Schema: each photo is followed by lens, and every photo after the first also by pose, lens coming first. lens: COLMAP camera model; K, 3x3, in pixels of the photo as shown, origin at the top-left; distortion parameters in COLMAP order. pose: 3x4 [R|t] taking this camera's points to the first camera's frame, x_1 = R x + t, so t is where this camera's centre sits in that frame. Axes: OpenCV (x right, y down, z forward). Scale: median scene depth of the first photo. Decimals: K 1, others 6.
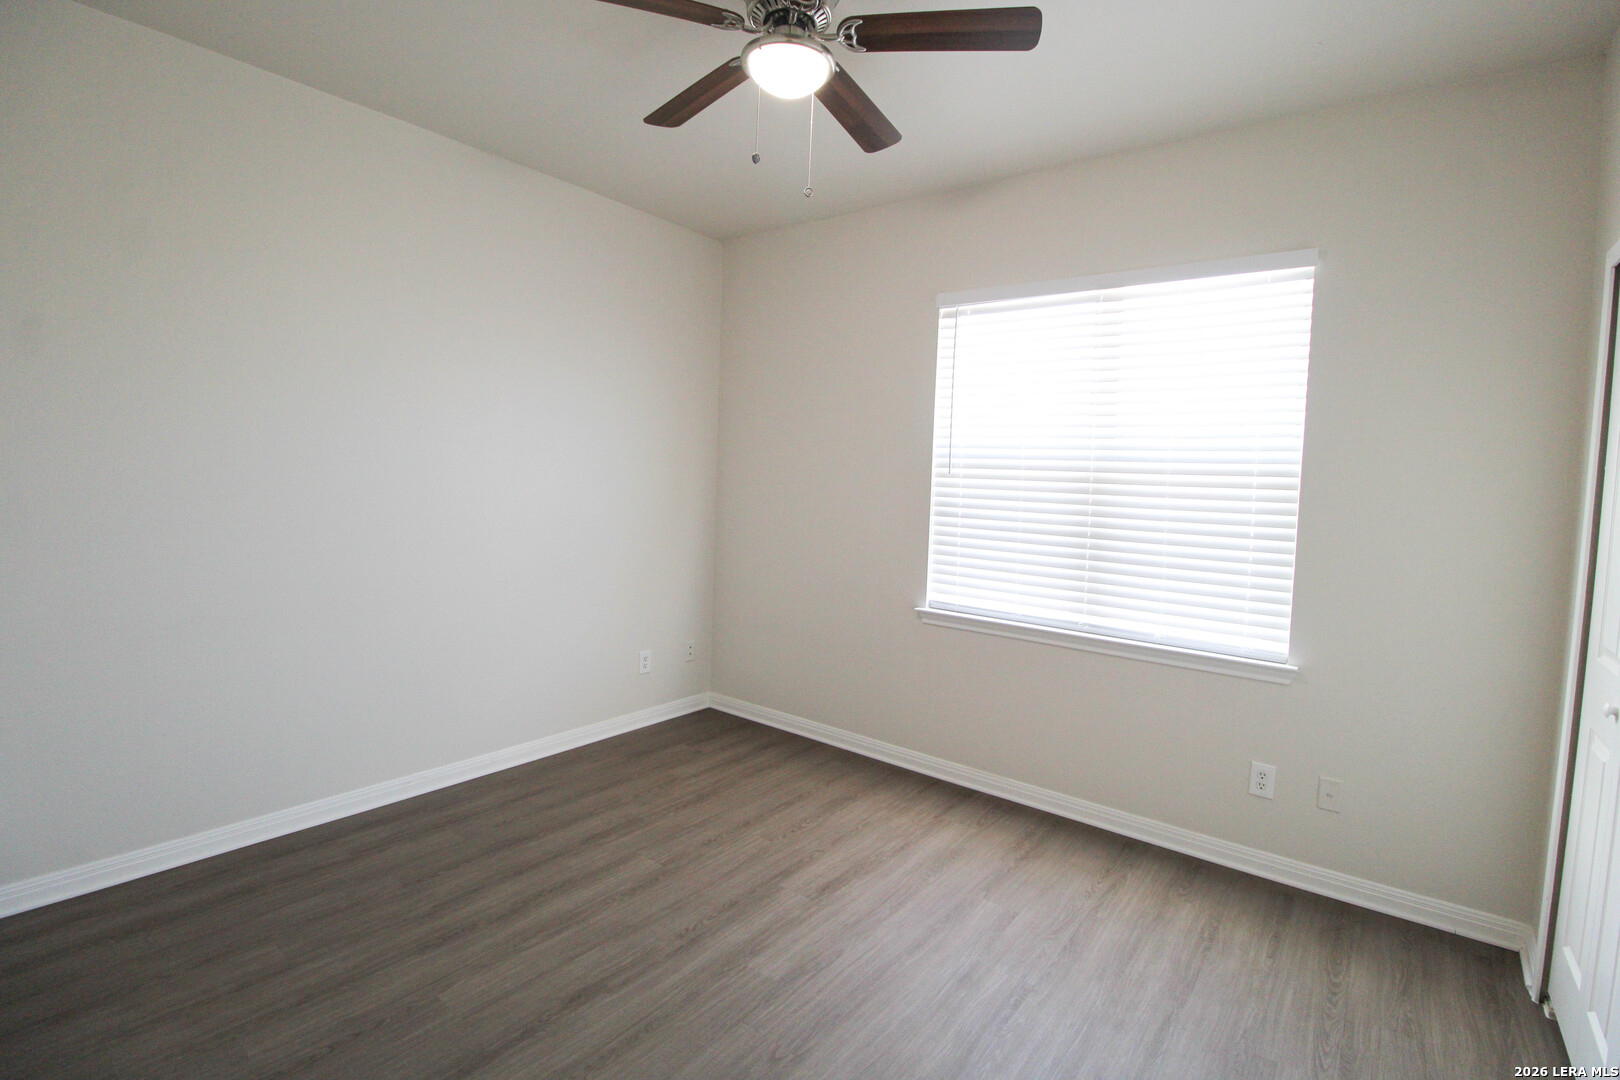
lens RADIAL K [[749.5, 0, 823.3], [0, 749.5, 525.4], [0, 0, 1]] dist [-0.003986, -0.009659]
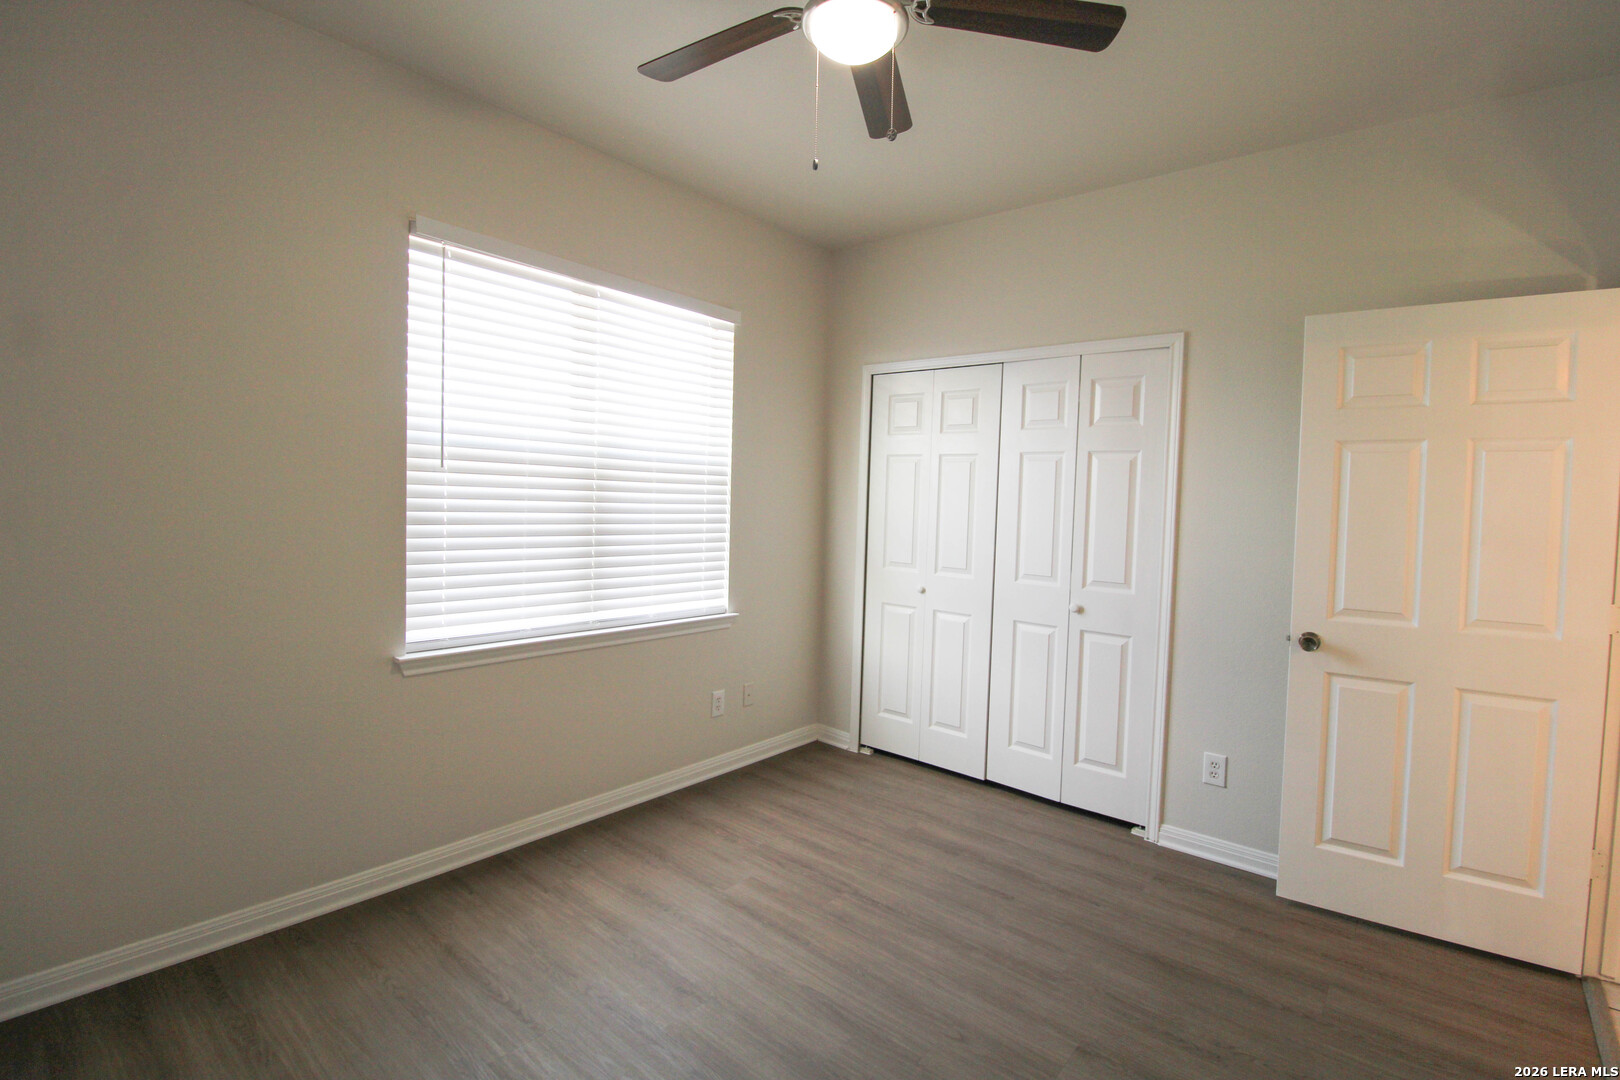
lens RADIAL K [[749.5, 0, 823.3], [0, 749.5, 525.4], [0, 0, 1]] dist [-0.003986, -0.009659]
pose [[0.042869, -0.075634, 0.996214, -0.701798], [0.031251, 0.996744, 0.074330, -0.067849], [-0.998592, 0.027946, 0.045093, 0.733865]]
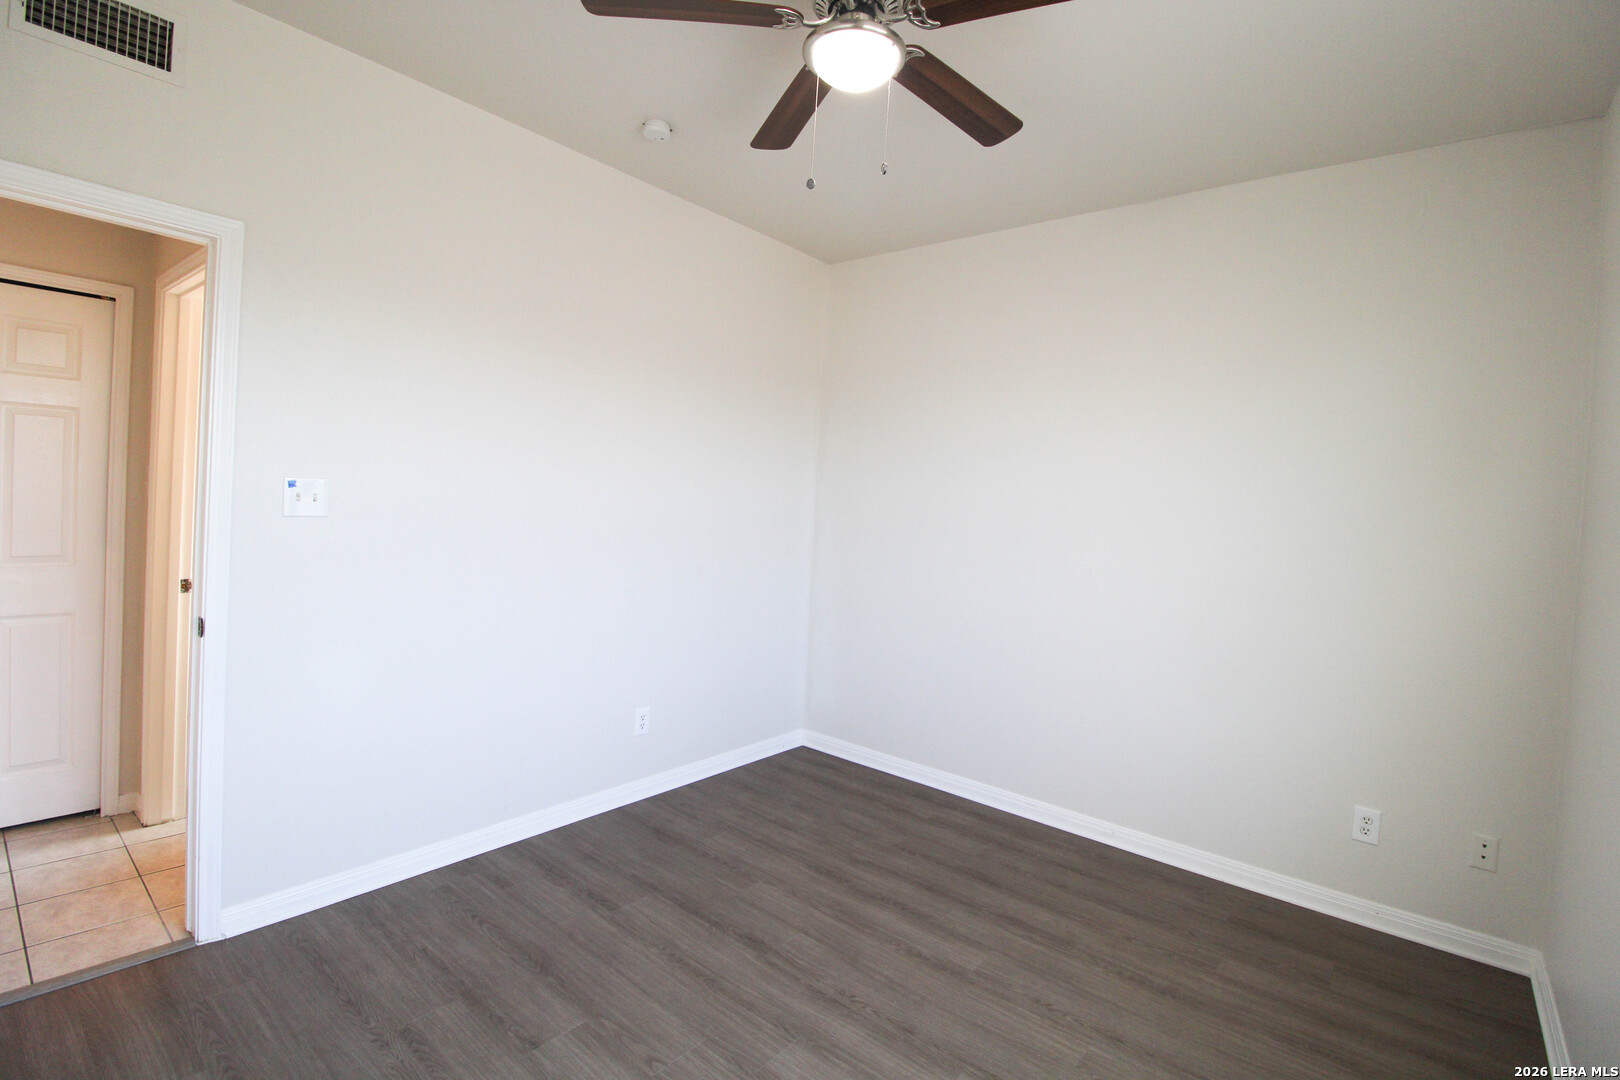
lens RADIAL K [[749.5, 0, 823.3], [0, 749.5, 525.4], [0, 0, 1]] dist [-0.003986, -0.009659]
pose [[-0.026986, -0.003918, -0.999628, 0.621706], [-0.118194, 0.992990, -0.000701, -0.029511], [0.992624, 0.118131, -0.027260, 0.762885]]
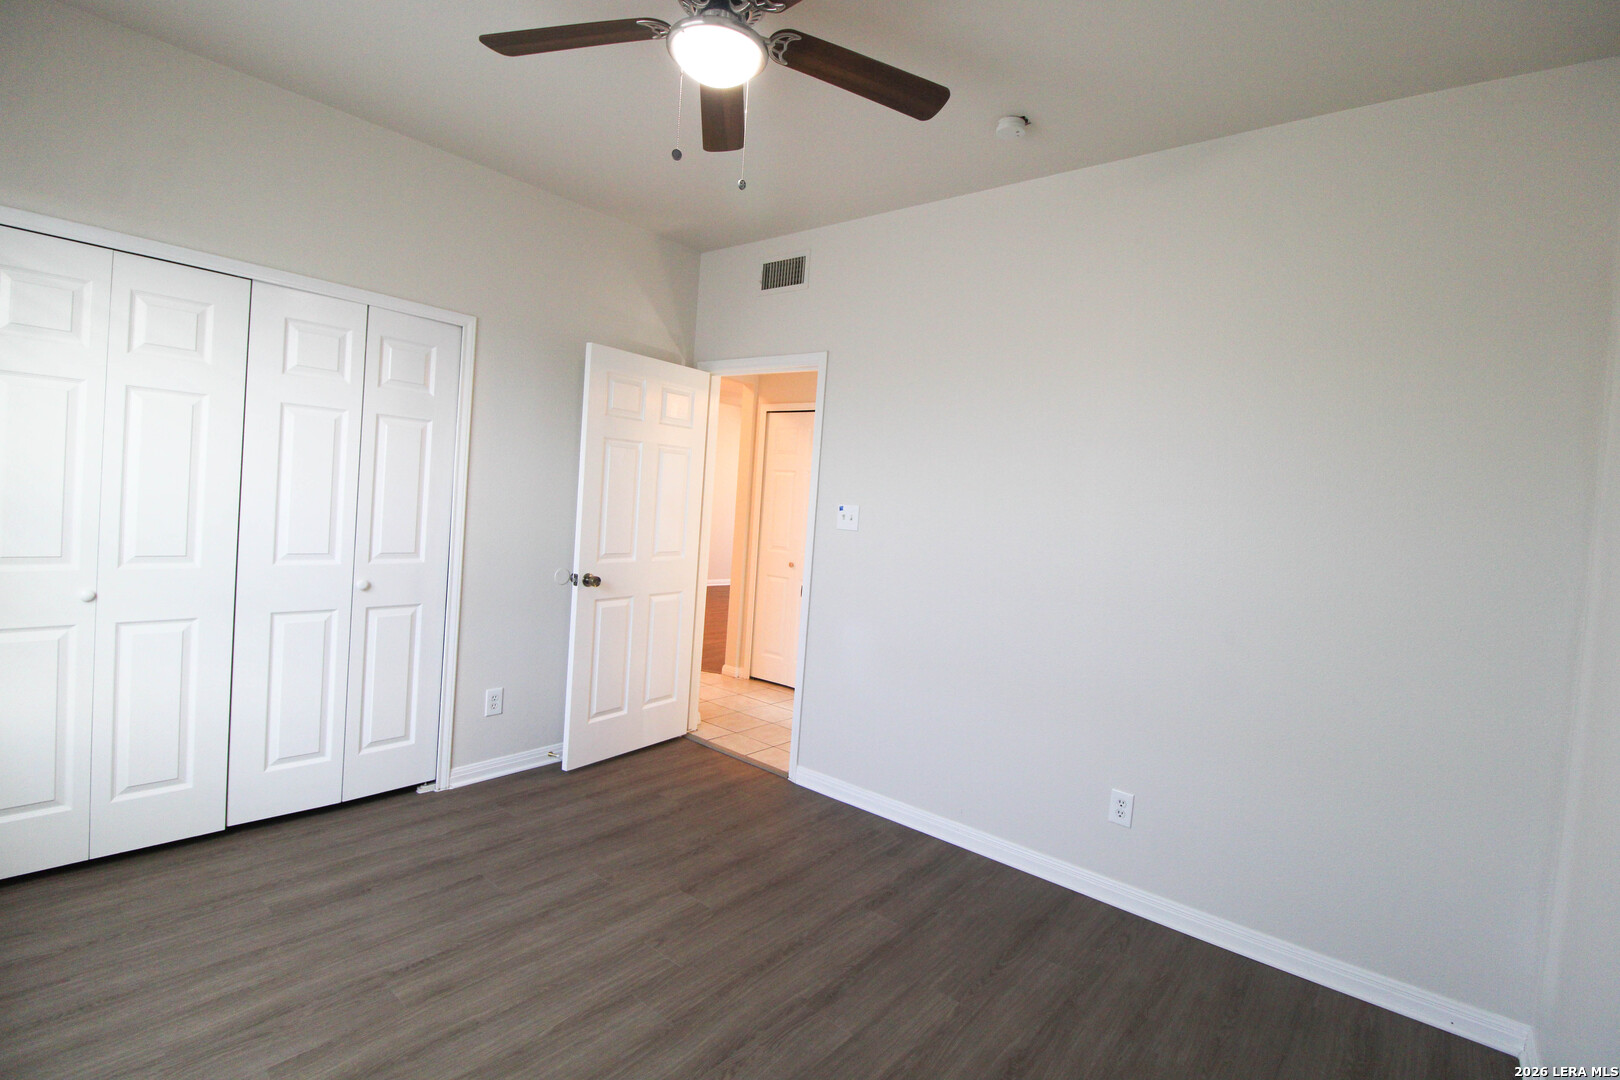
lens RADIAL K [[749.5, 0, 823.3], [0, 749.5, 525.4], [0, 0, 1]] dist [-0.003986, -0.009659]
pose [[-0.993591, -0.110115, 0.025522, -0.193553], [-0.107226, 0.989642, 0.095452, -0.095918], [-0.035768, 0.092103, -0.995107, 1.432194]]
